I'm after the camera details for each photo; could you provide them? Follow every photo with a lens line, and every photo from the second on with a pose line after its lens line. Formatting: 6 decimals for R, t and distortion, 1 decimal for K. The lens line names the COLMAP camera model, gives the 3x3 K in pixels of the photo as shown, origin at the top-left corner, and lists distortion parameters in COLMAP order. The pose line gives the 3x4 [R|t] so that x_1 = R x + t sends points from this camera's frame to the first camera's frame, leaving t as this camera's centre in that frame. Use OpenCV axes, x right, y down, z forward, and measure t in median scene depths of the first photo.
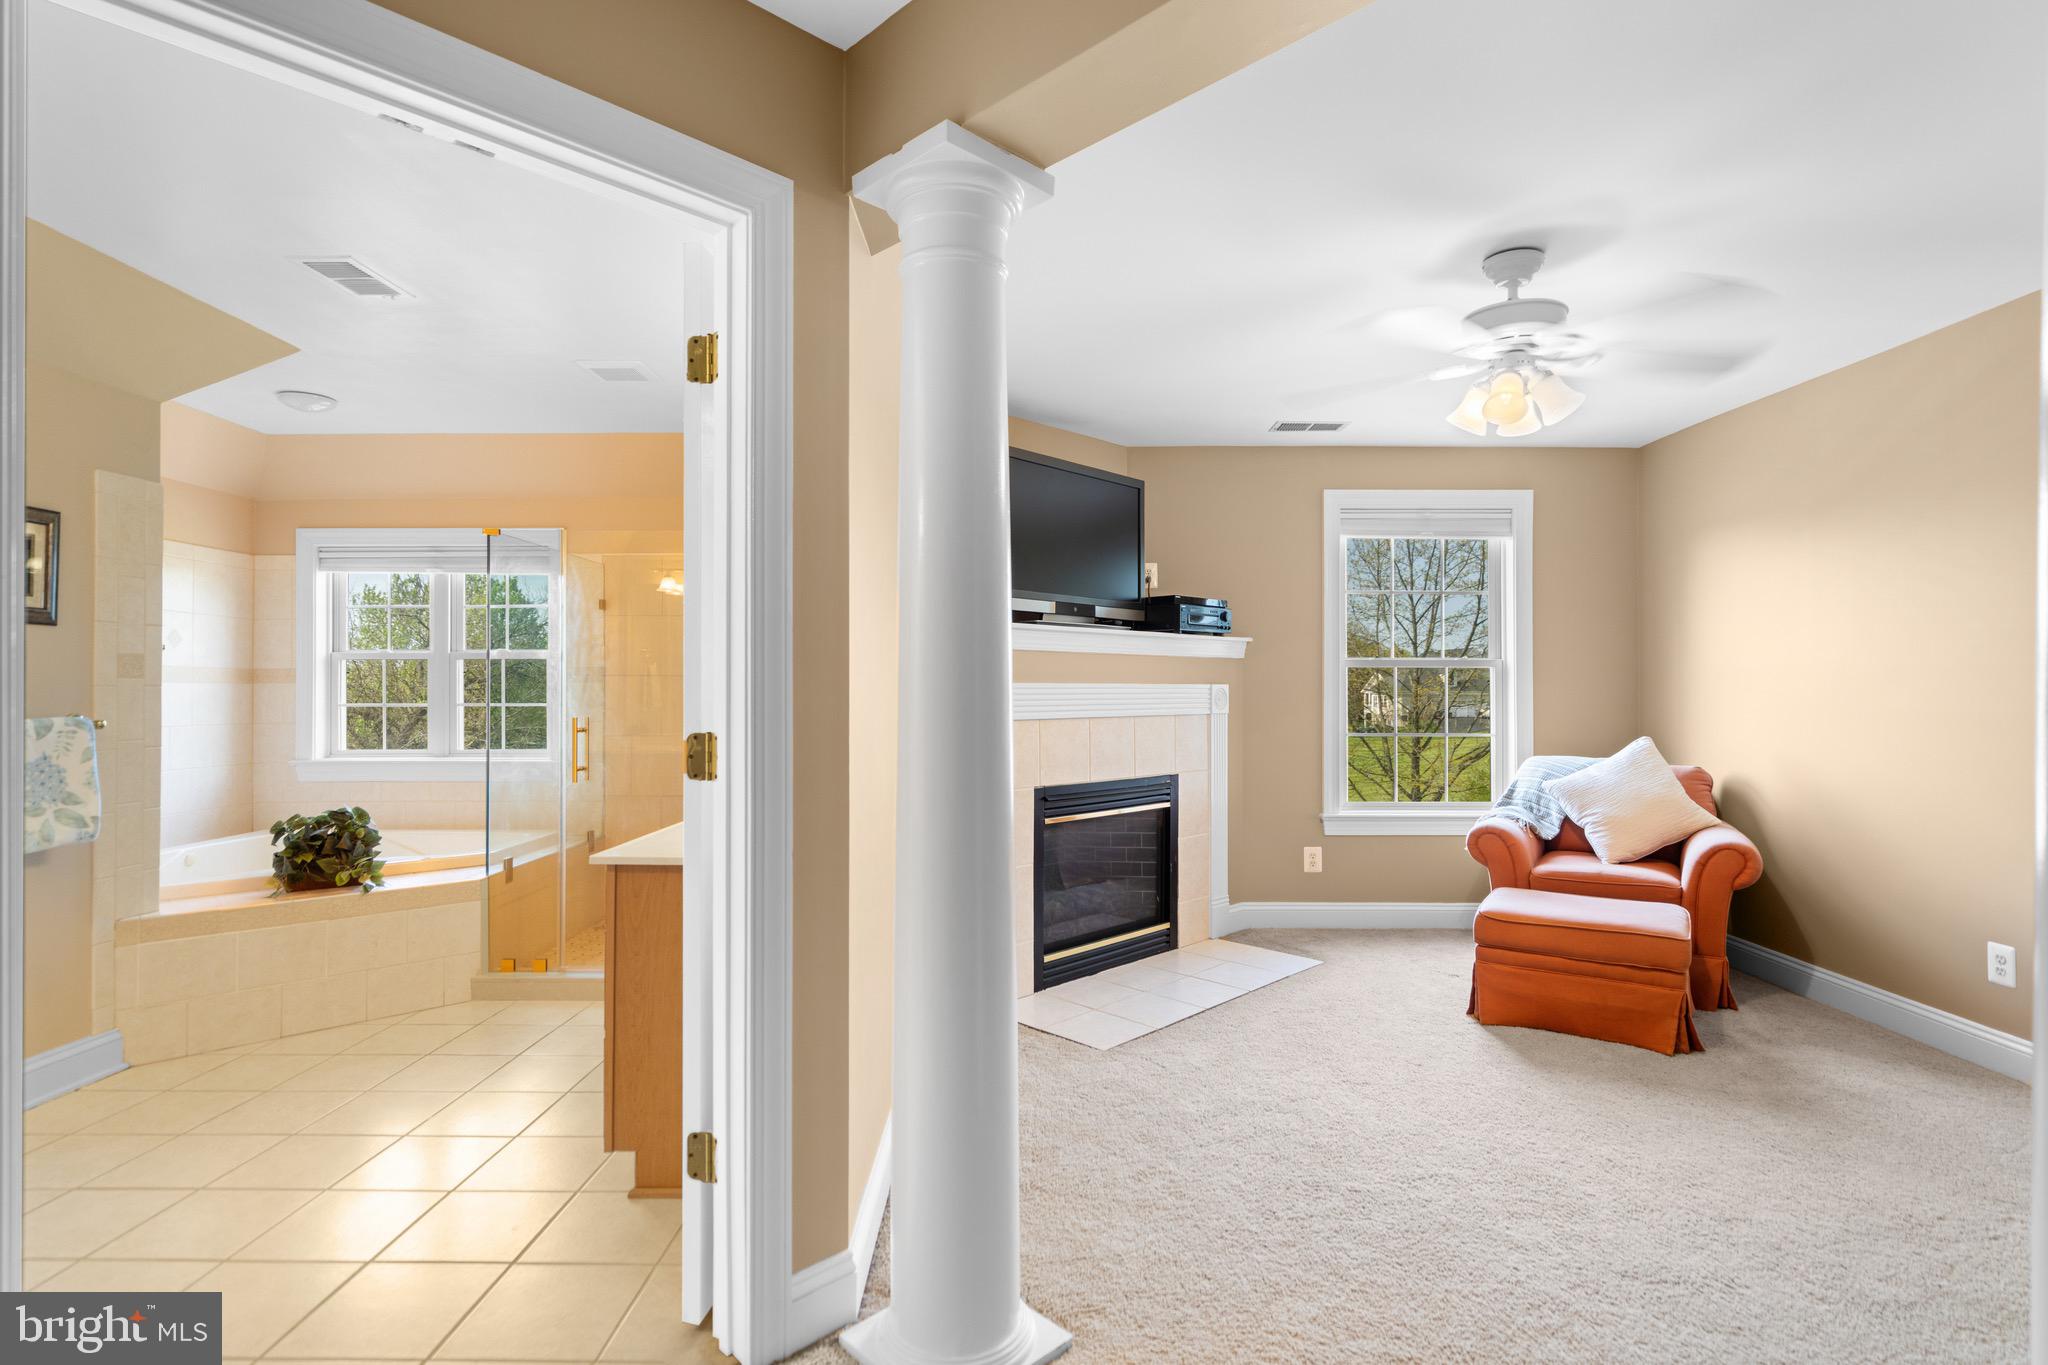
lens RADIAL K [[1017.6, 0, 1024.0], [0, 1017.6, 682.5], [0, 0, 1]] dist [0.002615, 0.000122]
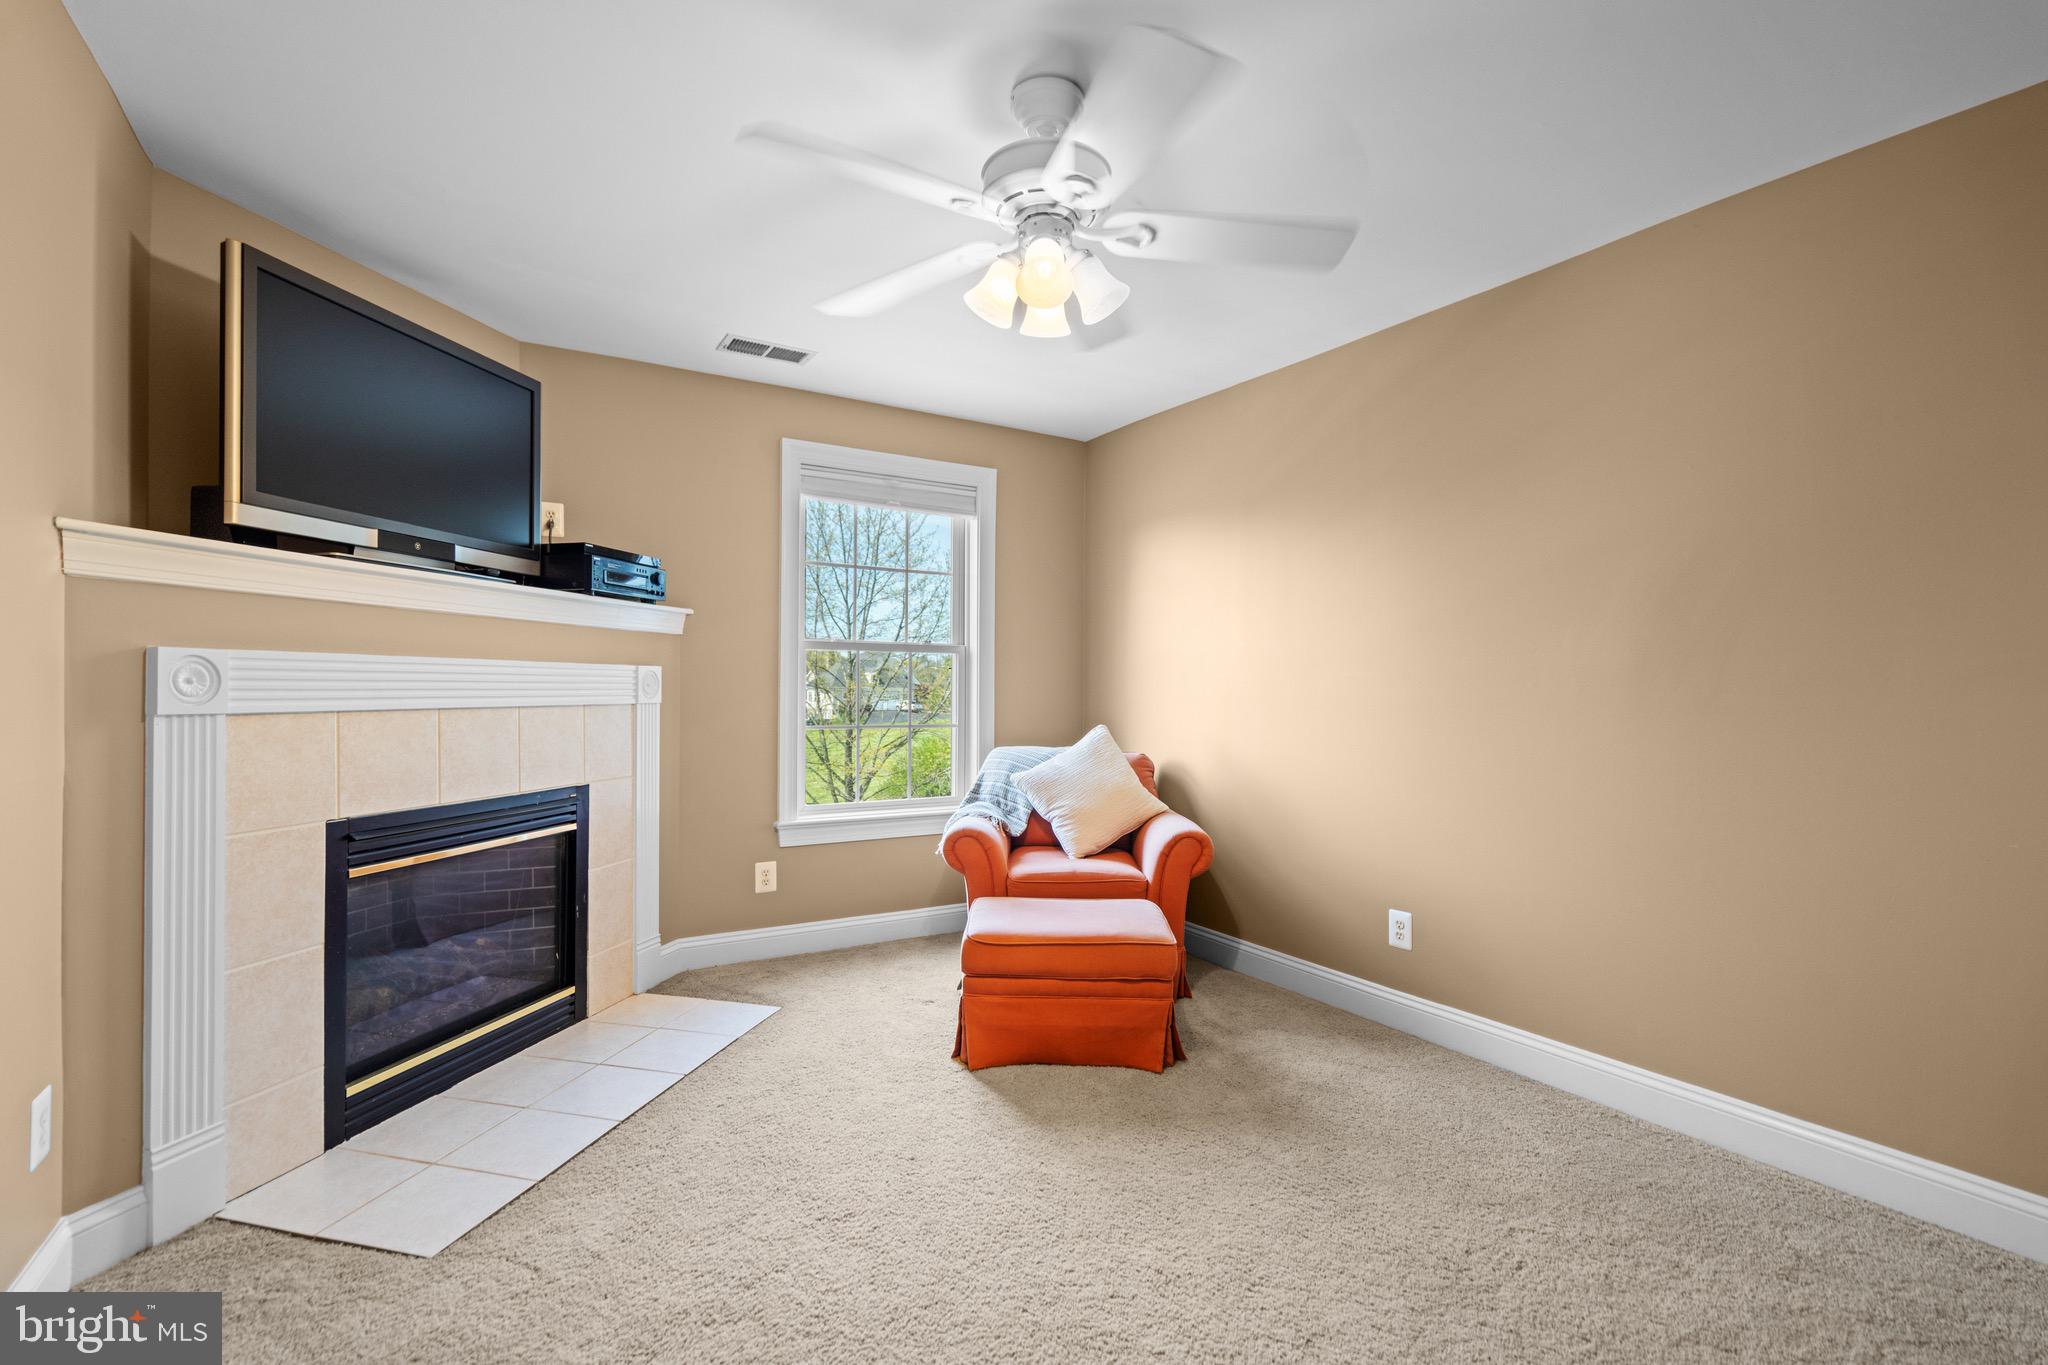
lens RADIAL K [[934.6, 0, 1018.3], [0, 934.6, 689.4], [0, 0, 1]] dist [0.000006, 0.000597]
pose [[0.851322, 0.005139, 0.524618, 0.061425], [-0.010687, 0.999914, 0.007549, 0.012165], [-0.524535, -0.012033, 0.851304, 0.259868]]
